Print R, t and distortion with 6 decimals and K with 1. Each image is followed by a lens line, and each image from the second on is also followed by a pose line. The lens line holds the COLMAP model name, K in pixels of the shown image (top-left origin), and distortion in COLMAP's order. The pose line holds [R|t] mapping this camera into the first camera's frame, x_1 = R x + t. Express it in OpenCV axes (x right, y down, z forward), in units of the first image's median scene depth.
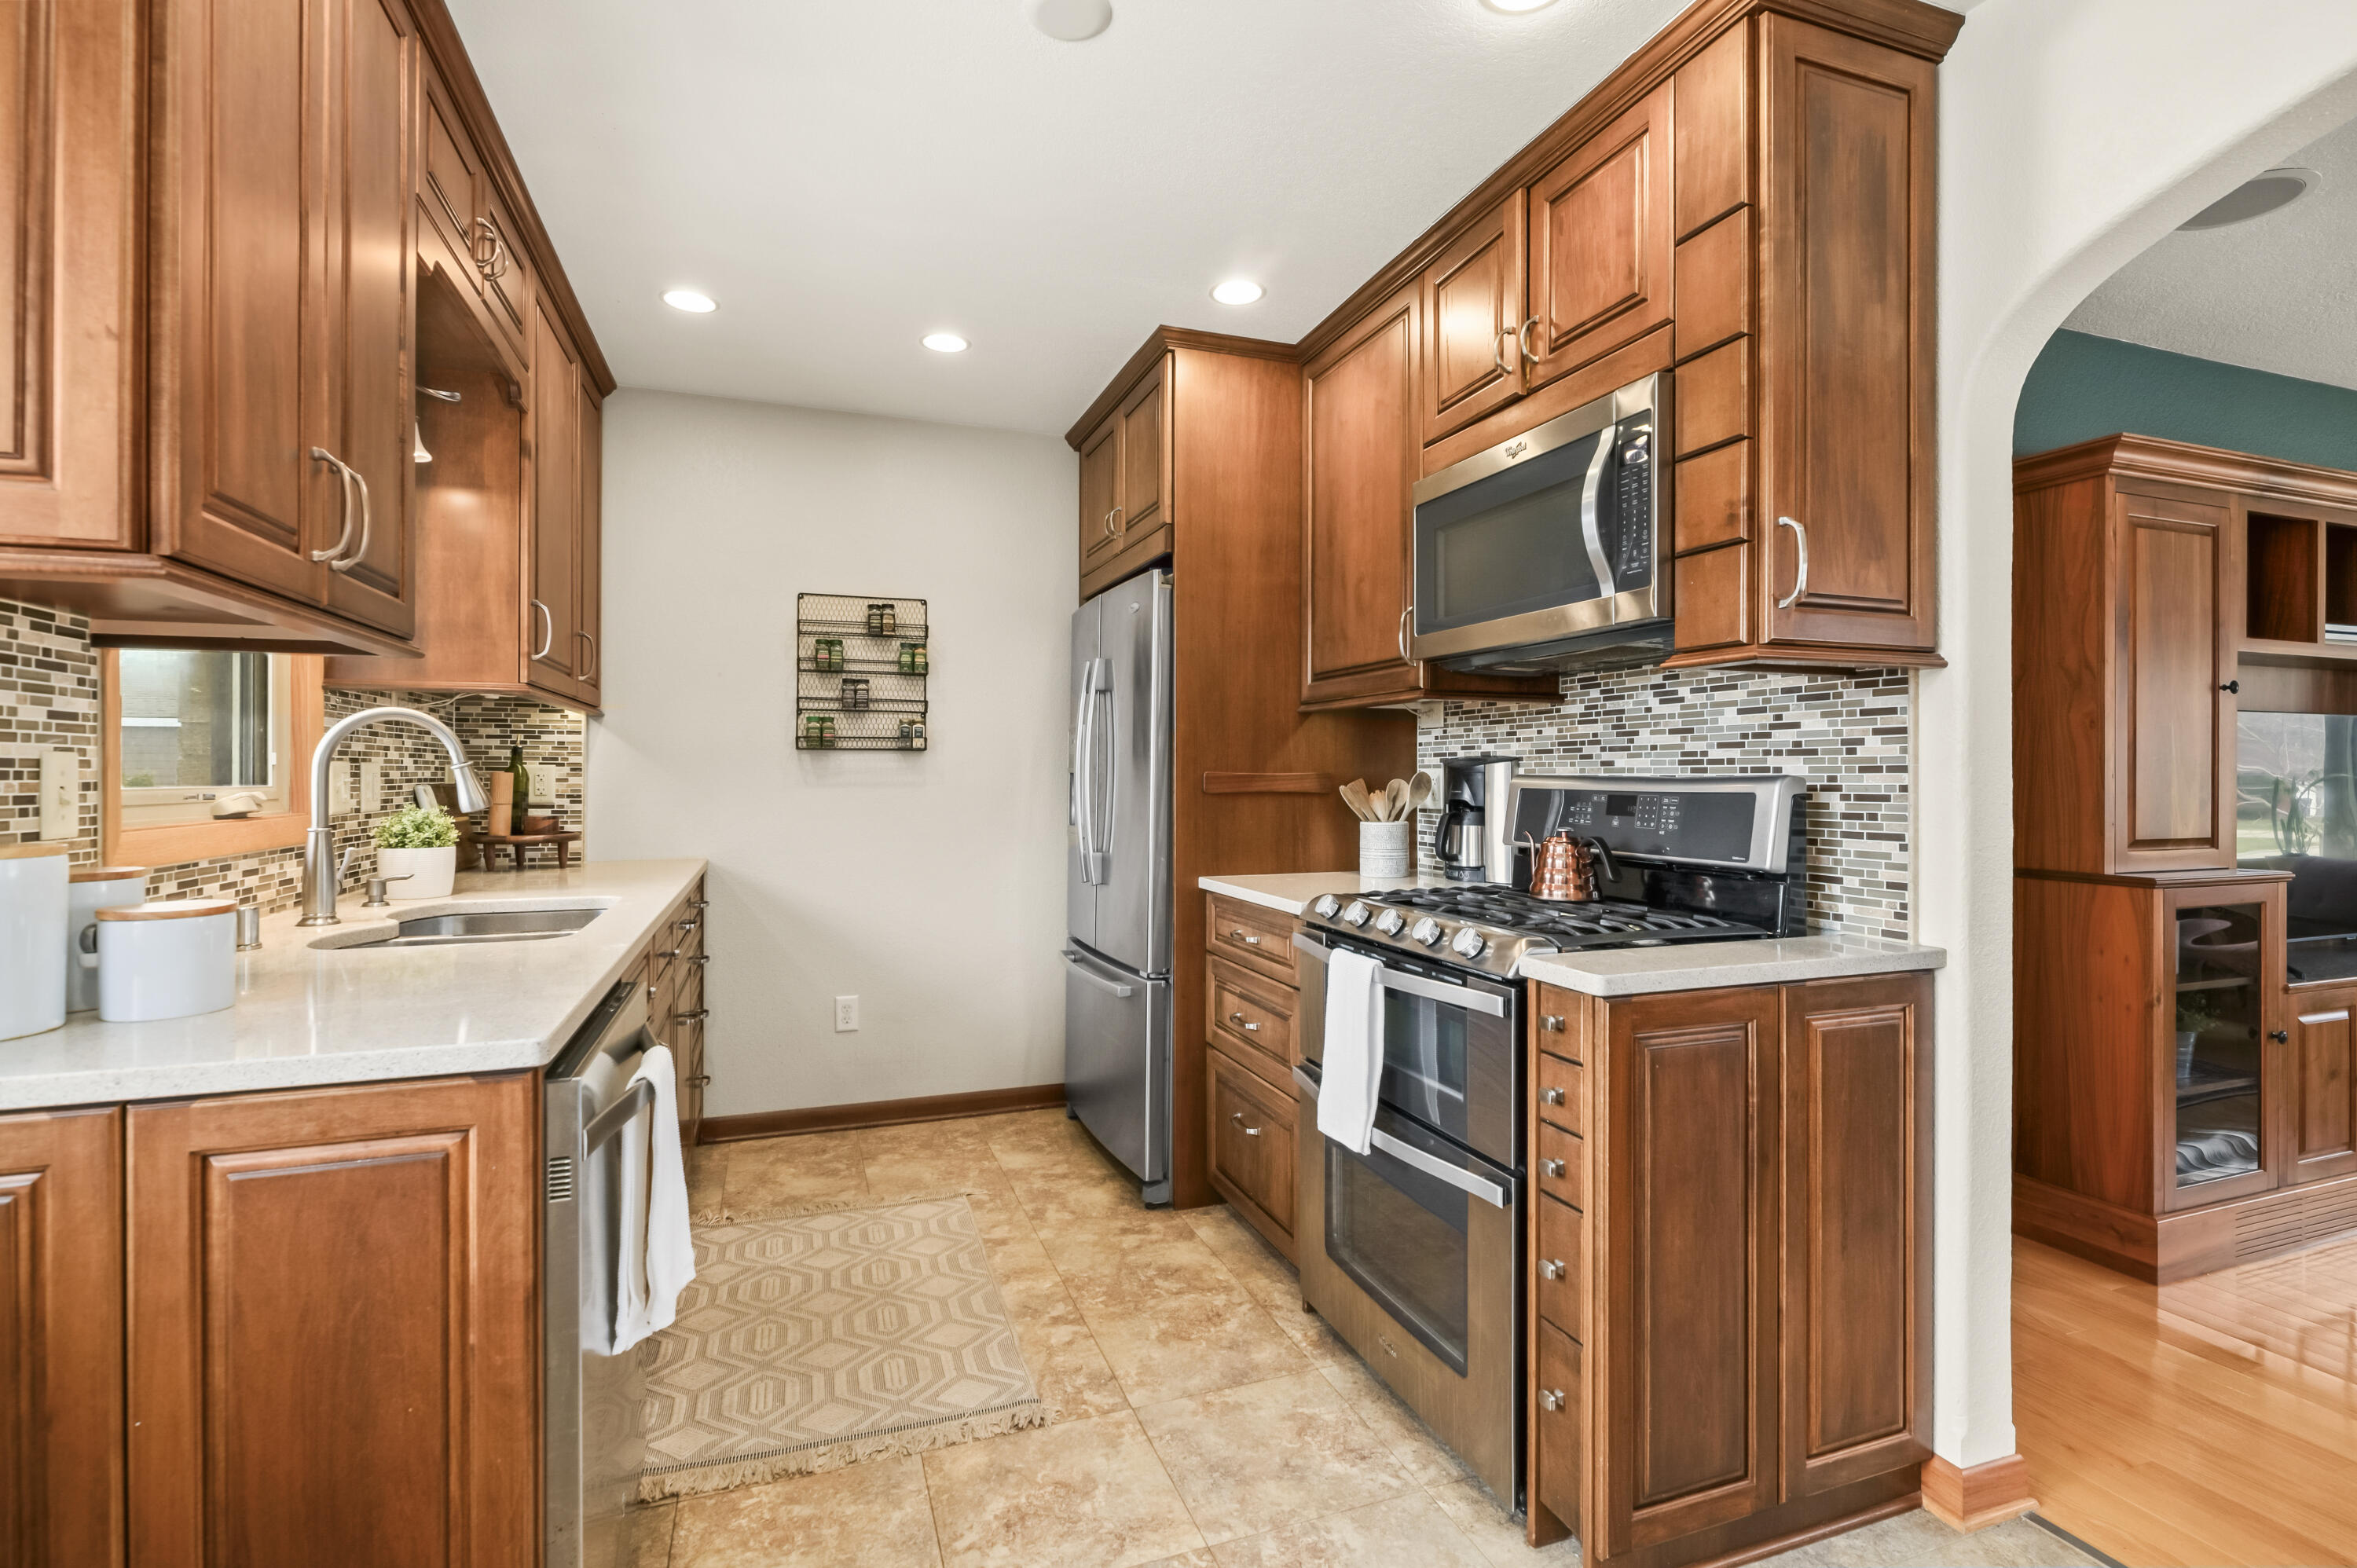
lens RADIAL K [[1084.5, 0, 1180.7], [0, 1084.5, 771.5], [0, 0, 1]] dist [0.000843, -0.000888]
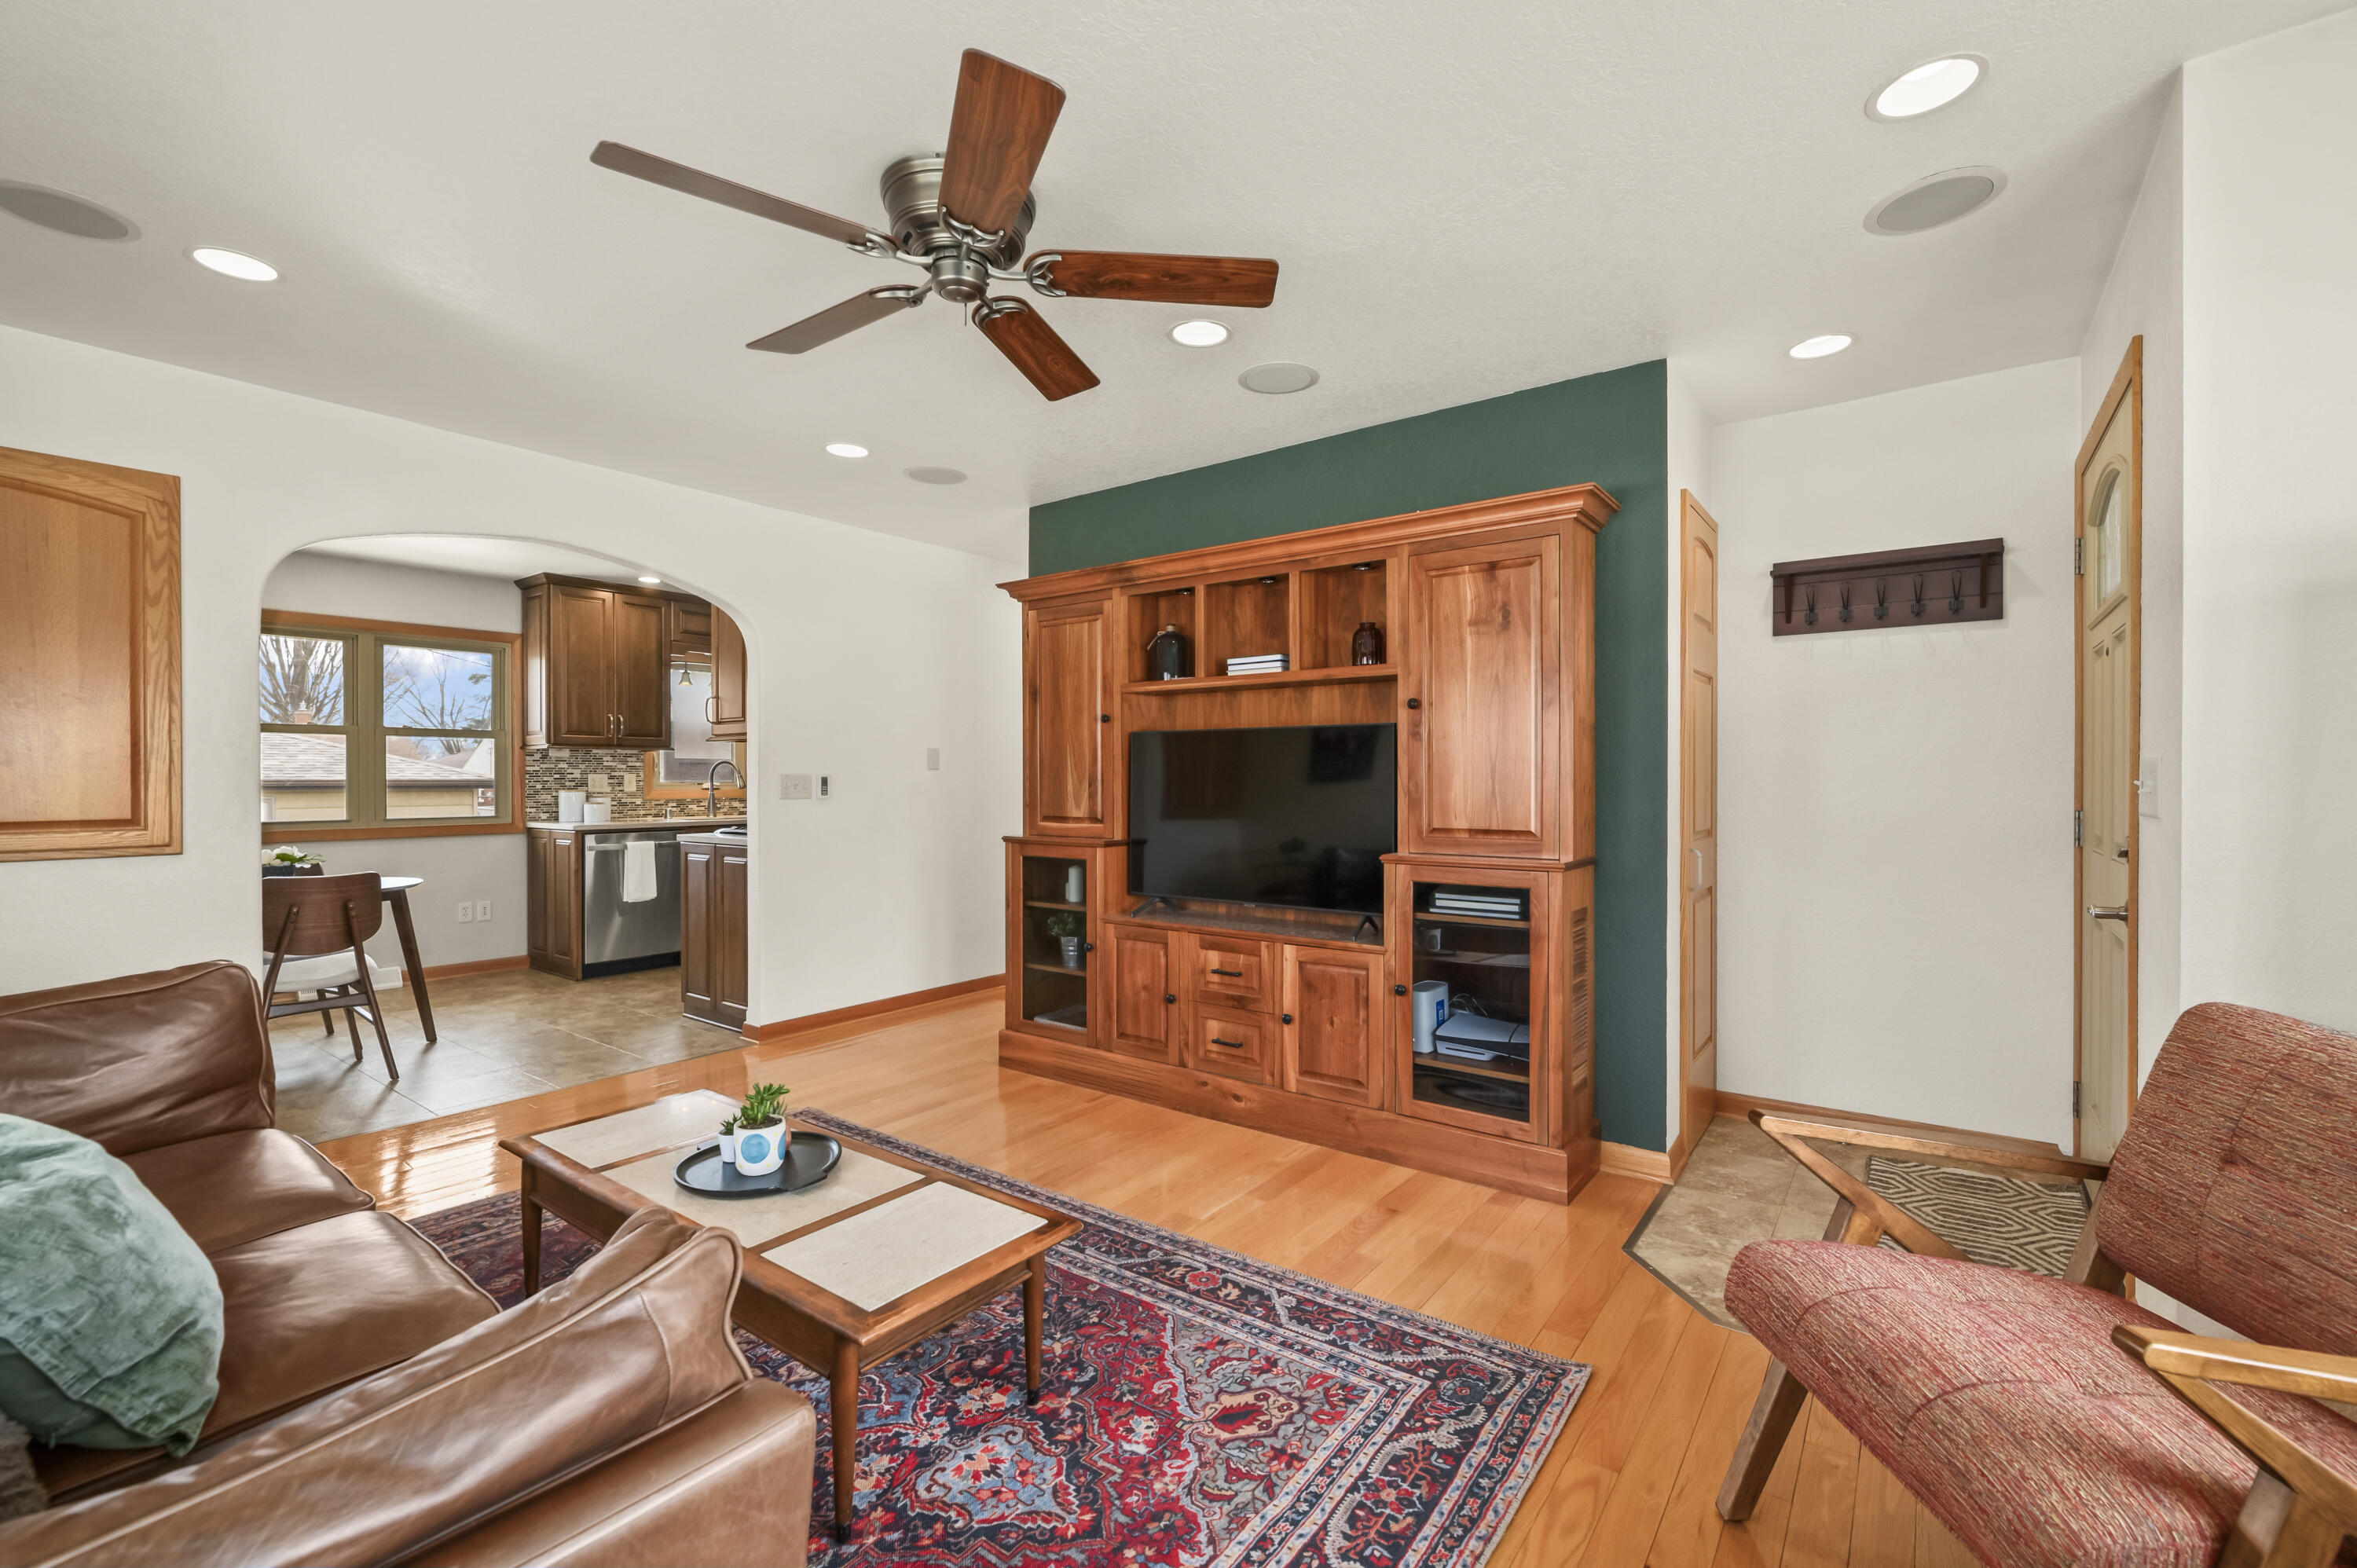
lens RADIAL K [[997.8, 0, 1176.5], [0, 997.8, 782.5], [0, 0, 1]] dist [-0.000565, -0.000083]
pose [[0.542803, 0.002393, -0.839857, 2.281370], [0.003758, 0.999979, 0.005278, 0.003779], [0.839852, -0.006022, 0.542783, 0.343472]]
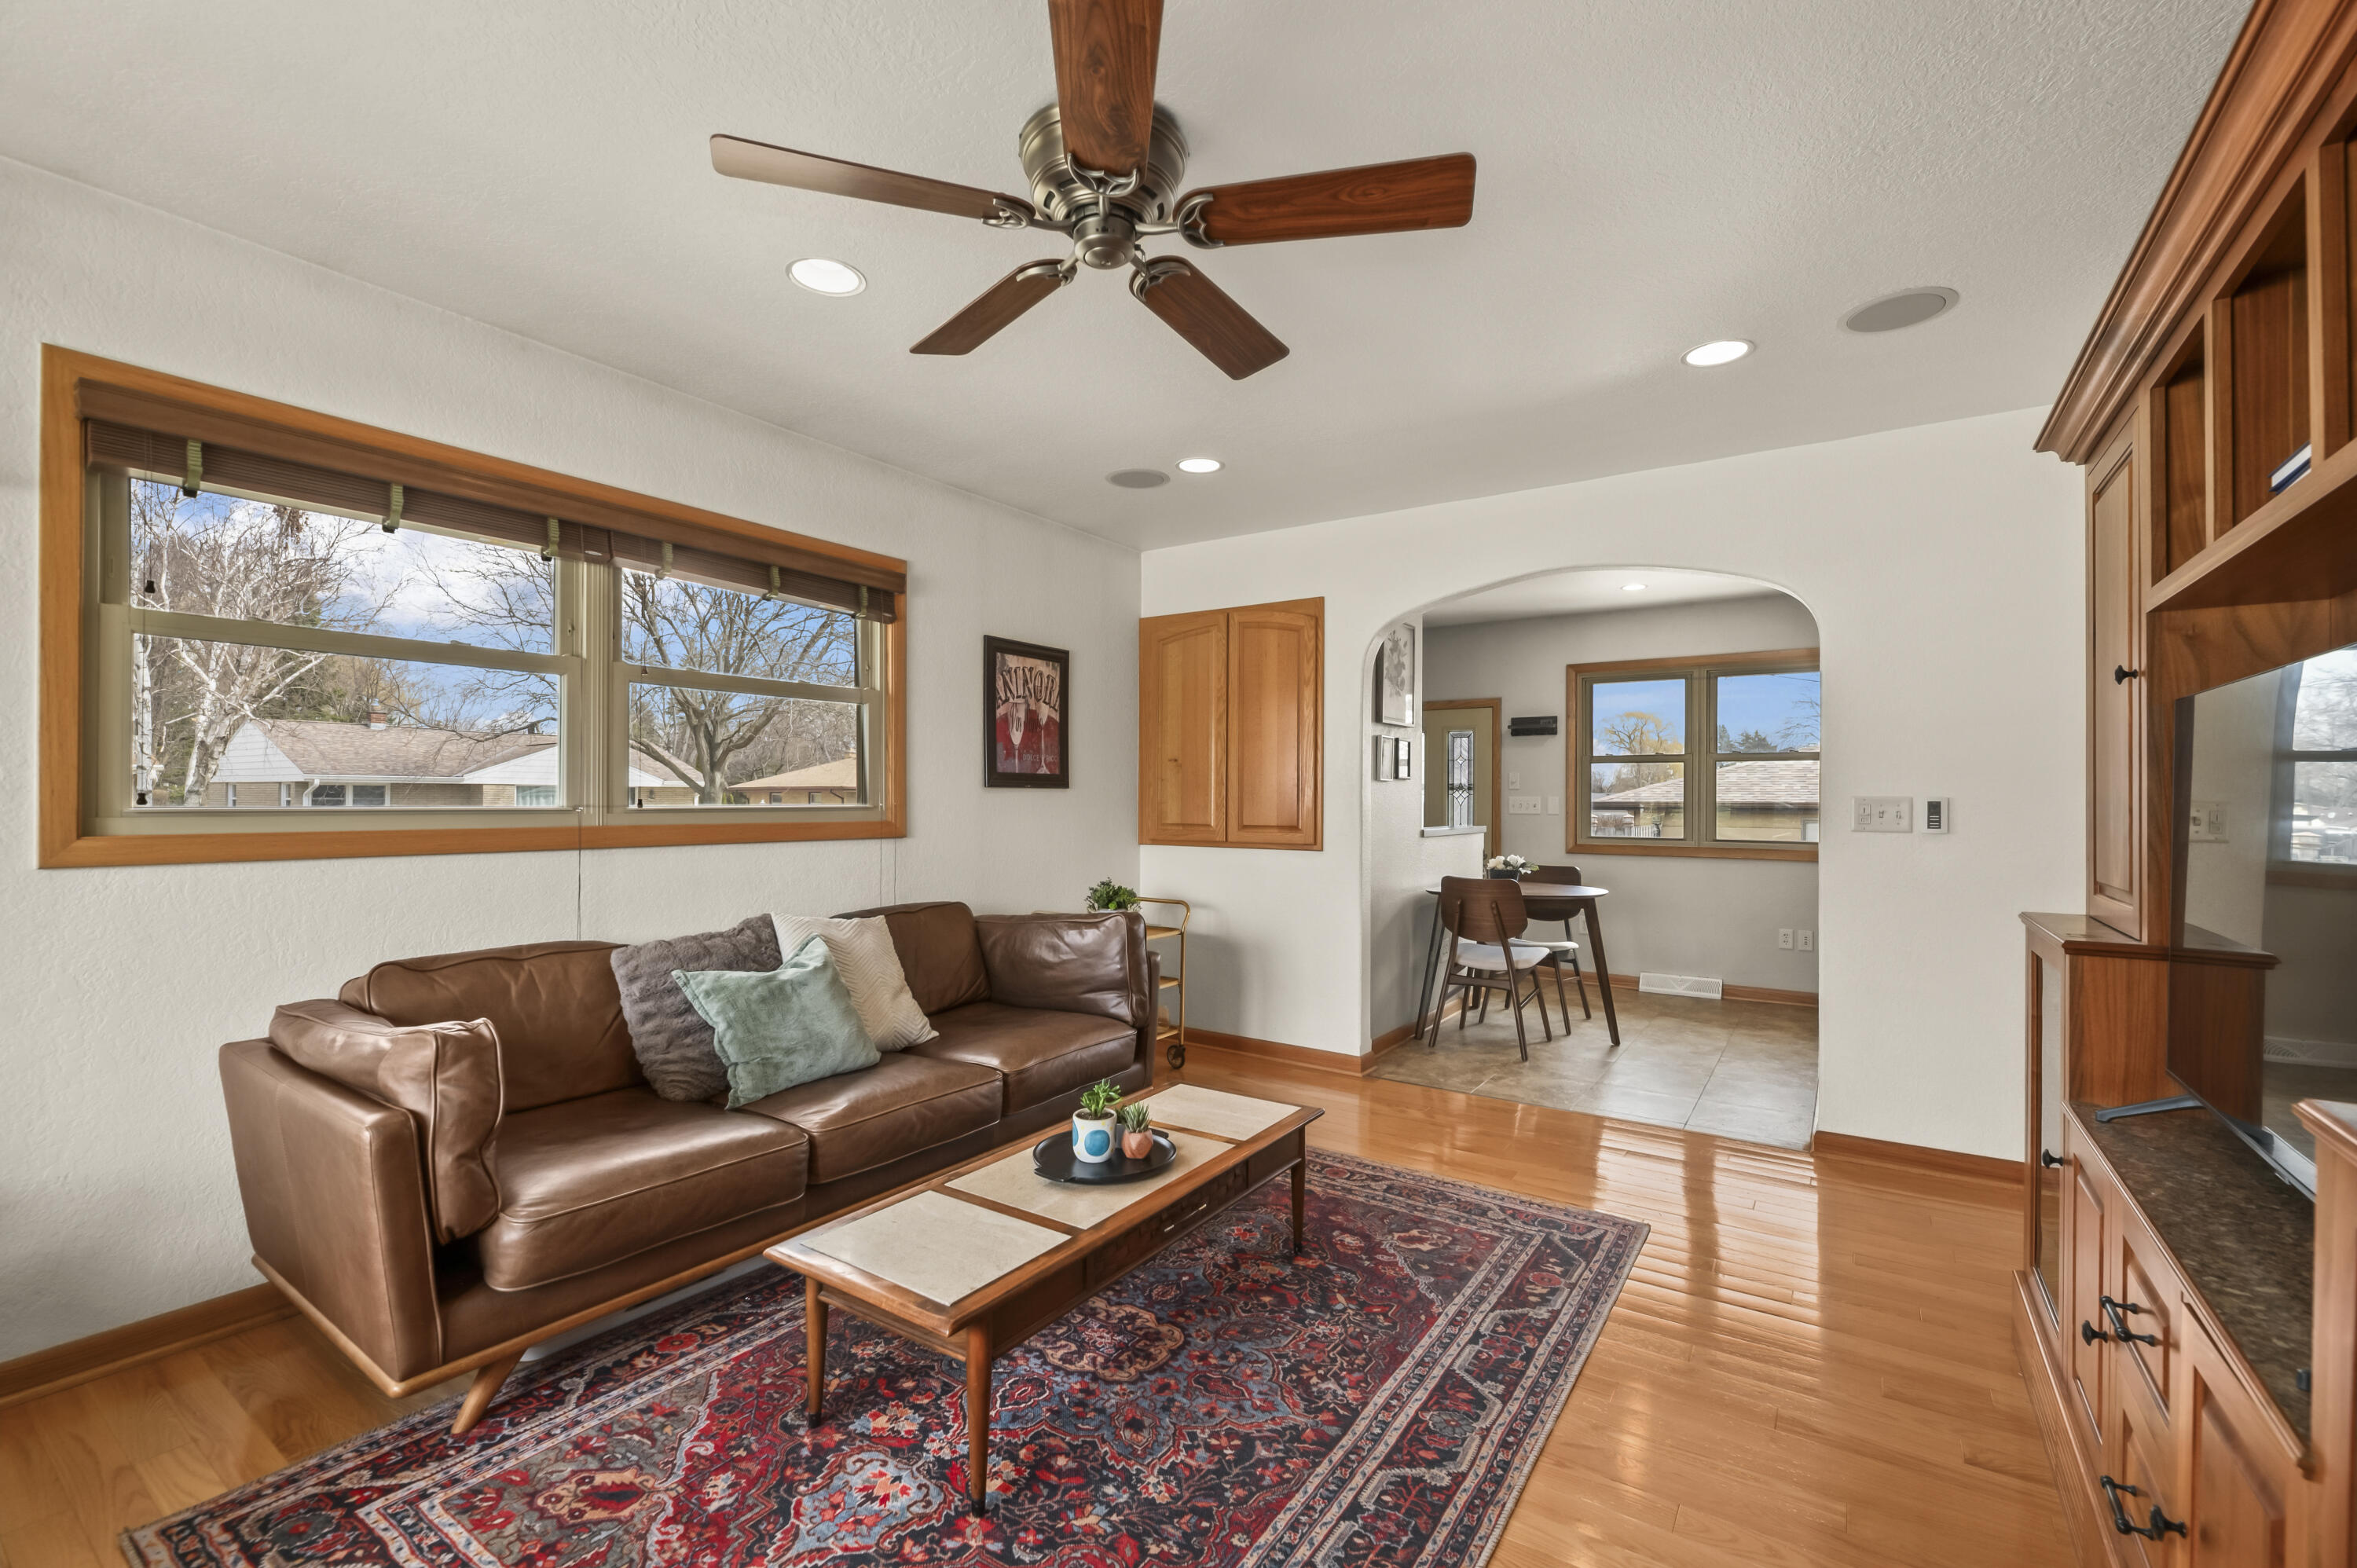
lens RADIAL K [[996.9, 0, 1180.0], [0, 996.9, 796.3], [0, 0, 1]] dist [-0.001777, -0.000358]
pose [[-0.810210, -0.005799, -0.586111, 1.900147], [-0.003545, 0.999981, -0.004993, 0.003778], [0.586129, -0.001968, -0.810215, 1.207541]]
